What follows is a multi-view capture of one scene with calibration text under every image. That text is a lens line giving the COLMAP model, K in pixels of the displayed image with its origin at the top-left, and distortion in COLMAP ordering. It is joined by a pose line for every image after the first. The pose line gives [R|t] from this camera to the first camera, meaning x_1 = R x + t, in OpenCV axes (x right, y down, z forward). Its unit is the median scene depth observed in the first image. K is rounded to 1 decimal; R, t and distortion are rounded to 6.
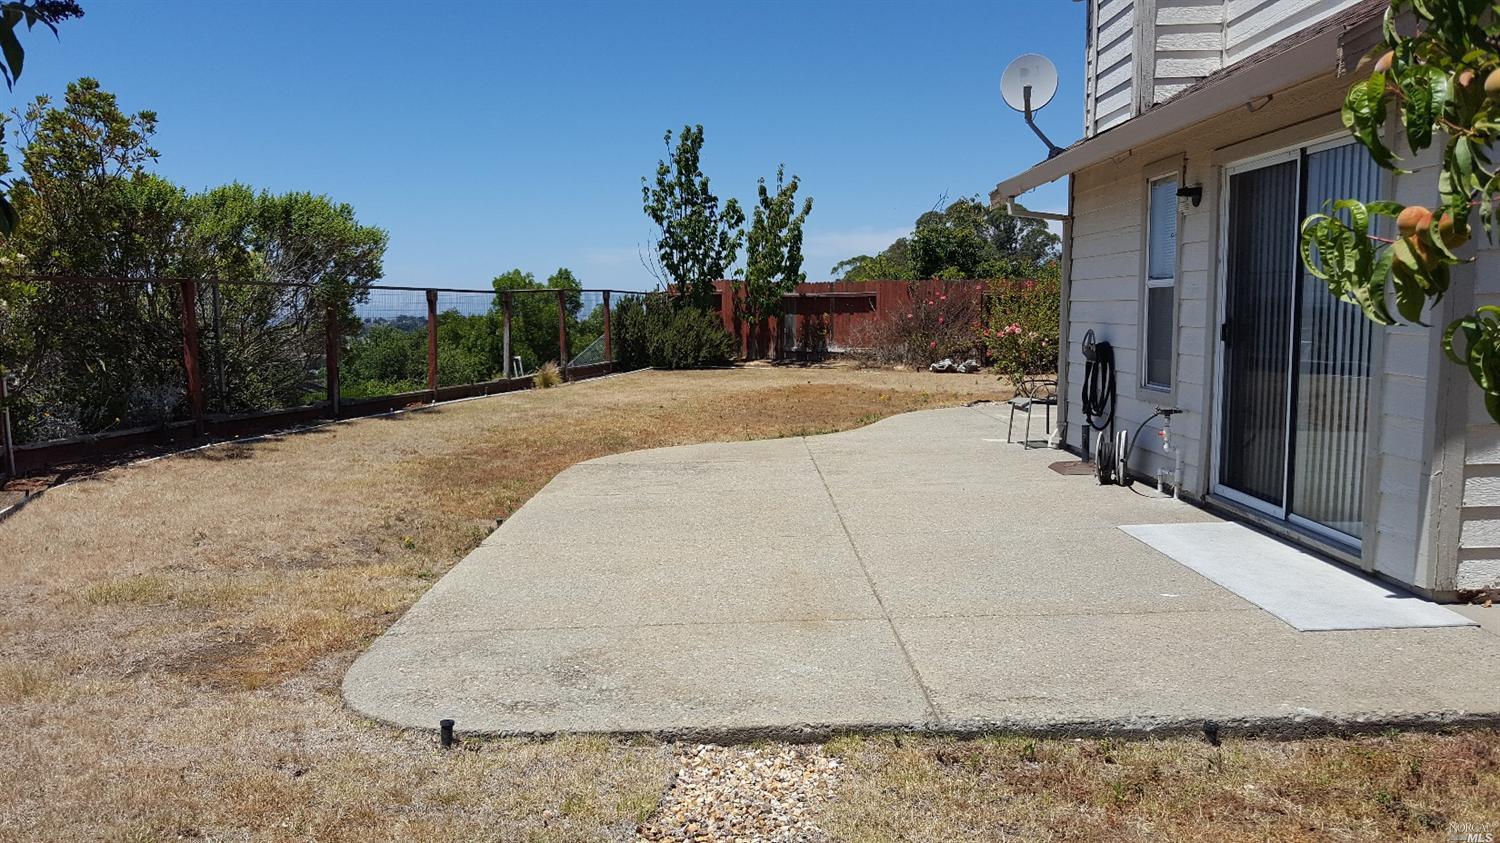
lens RADIAL K [[1097.0, 0, 724.7], [0, 1097.0, 431.9], [0, 0, 1]] dist [0.172413, -0.326969]
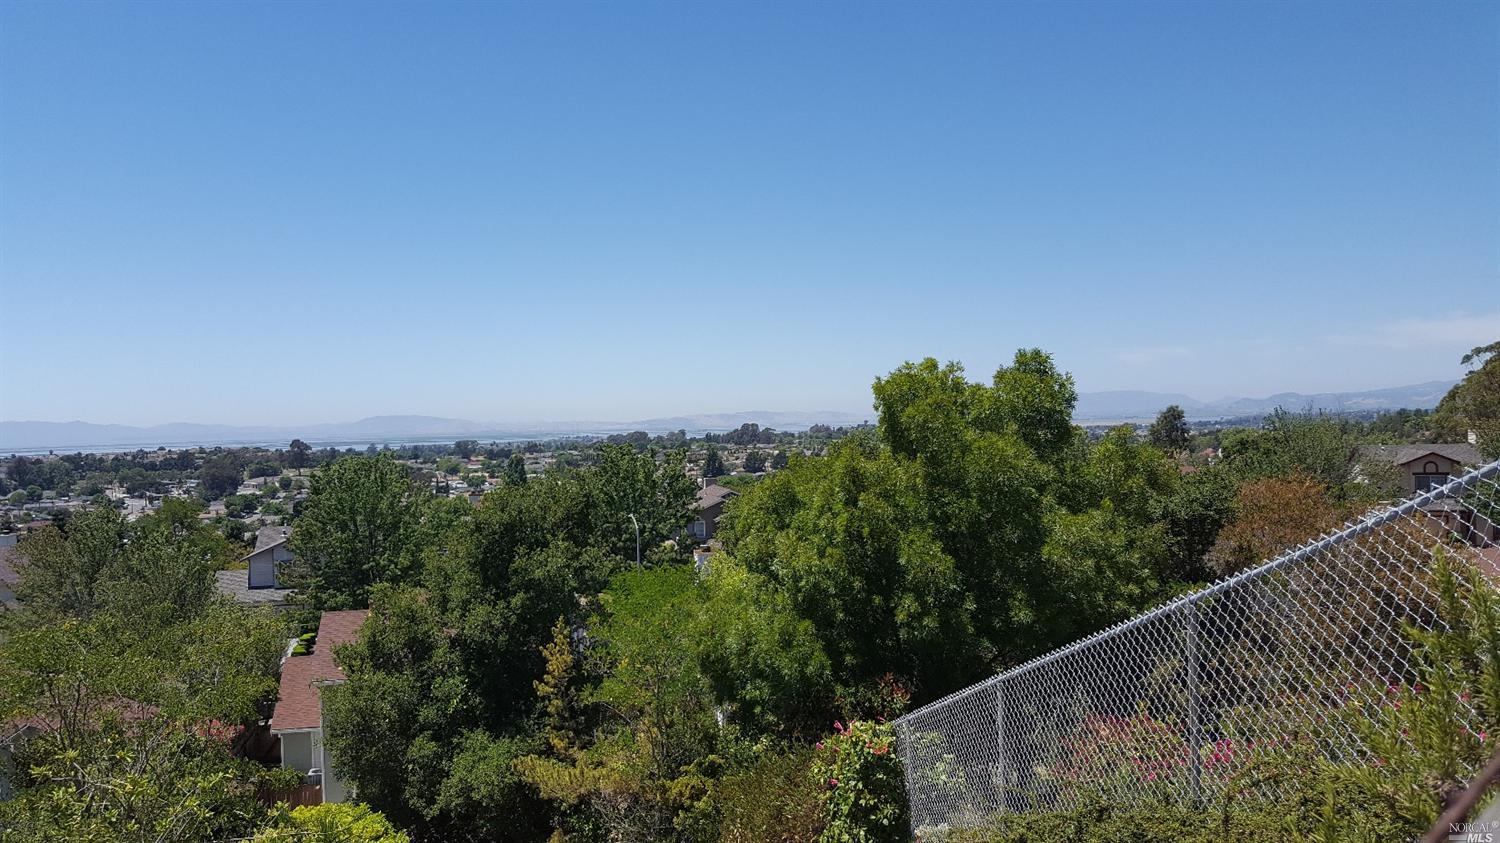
lens RADIAL K [[1105.0, 0, 726.5], [0, 1105.0, 444.3], [0, 0, 1]] dist [0.130151, -0.228168]
pose [[0.898410, 0.004192, -0.439137, -0.100795], [-0.040285, 0.996525, -0.072904, -0.123771], [0.437305, 0.083188, 0.895457, 0.931095]]
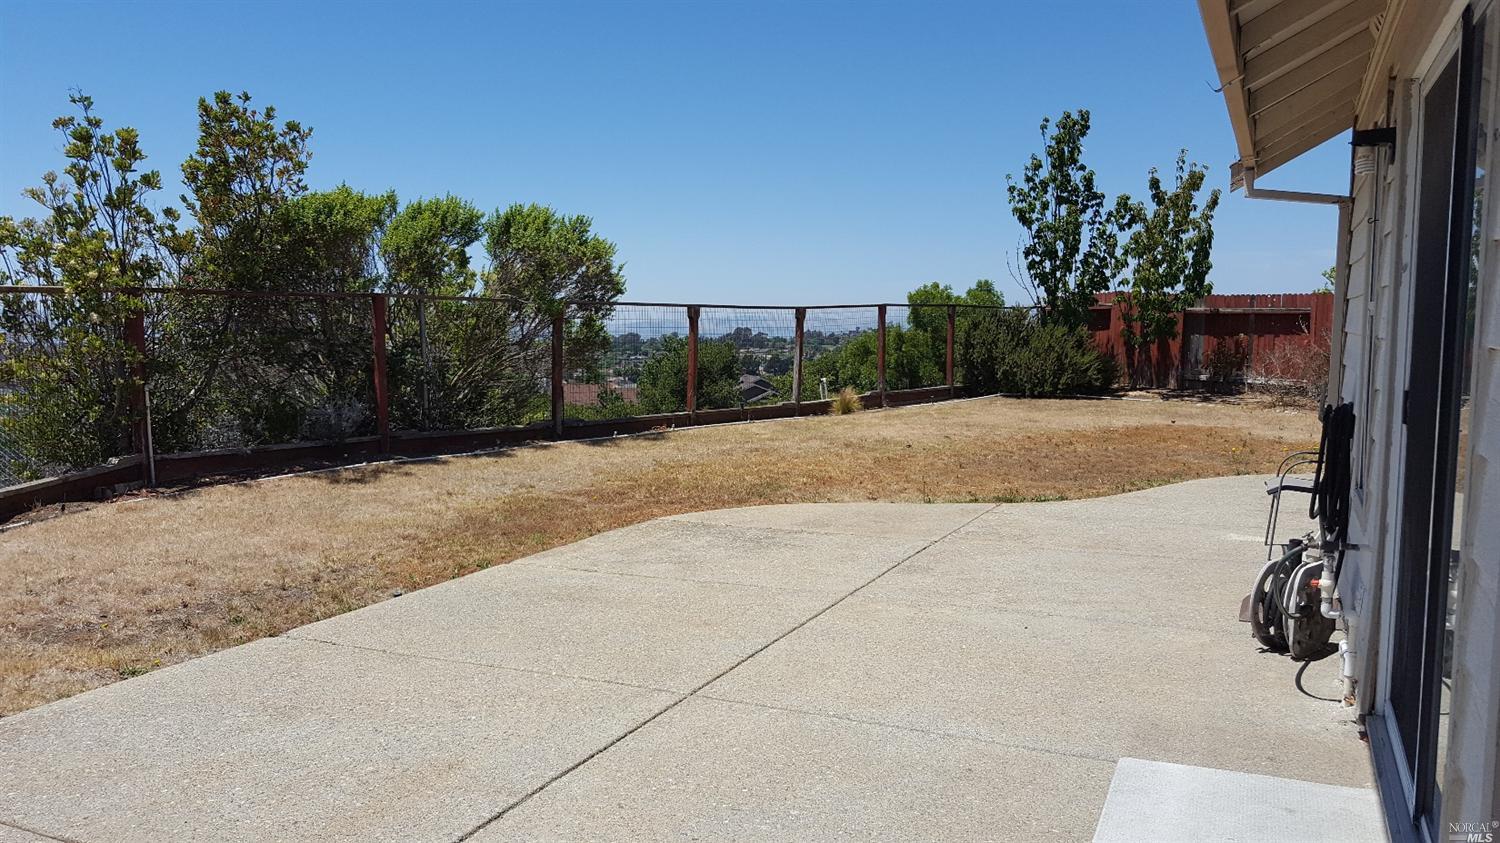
lens RADIAL K [[1105.0, 0, 726.5], [0, 1105.0, 444.3], [0, 0, 1]] dist [0.130151, -0.228168]
pose [[0.902017, 0.059937, -0.427520, 0.111638], [-0.060303, 0.998099, 0.012700, -0.016825], [0.427469, 0.014325, 0.903917, 0.114201]]
